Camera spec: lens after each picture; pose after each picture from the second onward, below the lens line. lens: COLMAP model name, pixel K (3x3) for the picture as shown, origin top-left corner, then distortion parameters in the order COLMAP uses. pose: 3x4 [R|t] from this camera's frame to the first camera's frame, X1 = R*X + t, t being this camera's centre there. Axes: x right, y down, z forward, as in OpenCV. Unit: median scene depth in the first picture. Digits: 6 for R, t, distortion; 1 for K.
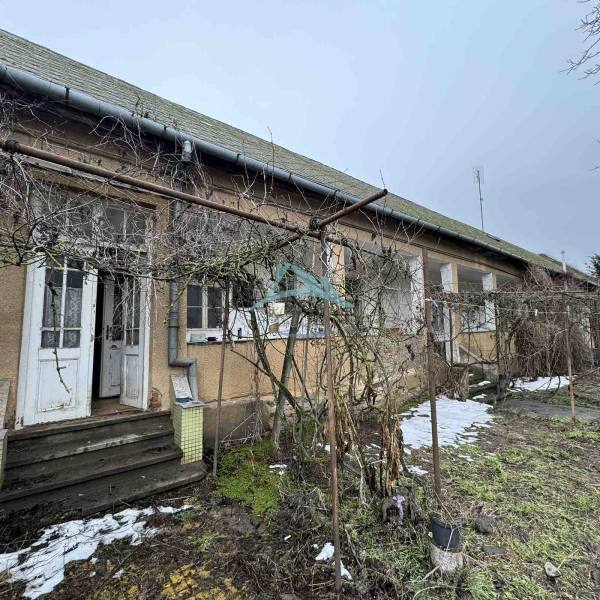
lens RADIAL K [[319.0, 0, 300.0], [0, 319.0, 300.0], [0, 0, 1]] dist [-0.000811, -0.001188]
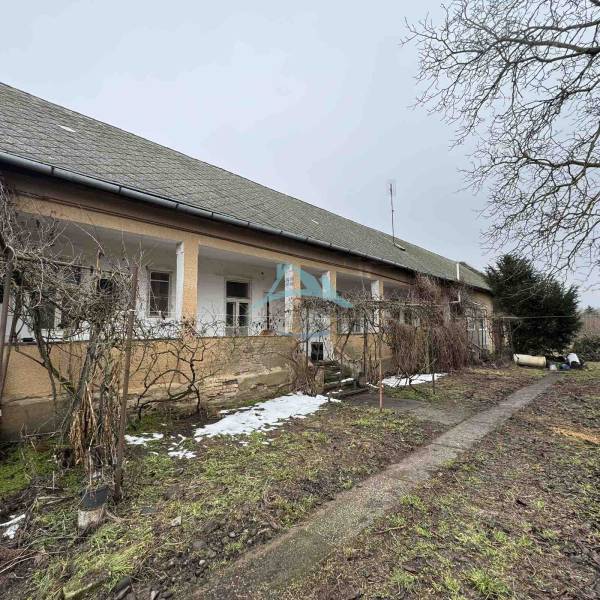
lens RADIAL K [[319.0, 0, 300.0], [0, 319.0, 300.0], [0, 0, 1]] dist [-0.000811, -0.001188]
pose [[0.993261, 0.017522, 0.114565, 0.252187], [-0.017473, 0.999846, -0.001428, -0.011963], [-0.114572, -0.000583, 0.993415, -0.075603]]
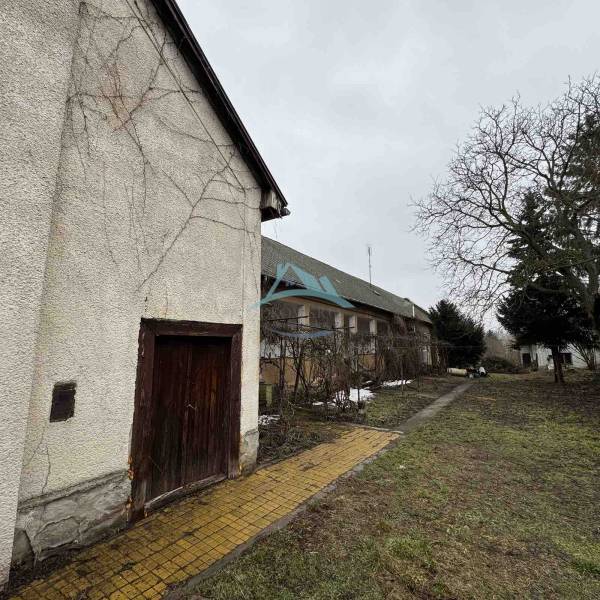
lens RADIAL K [[319.0, 0, 300.0], [0, 319.0, 300.0], [0, 0, 1]] dist [-0.000811, -0.001188]
pose [[0.950246, 0.062840, 0.305097, -0.382276], [-0.046849, 0.997131, -0.059463, -0.083743], [-0.307958, 0.042211, 0.950463, -0.633450]]
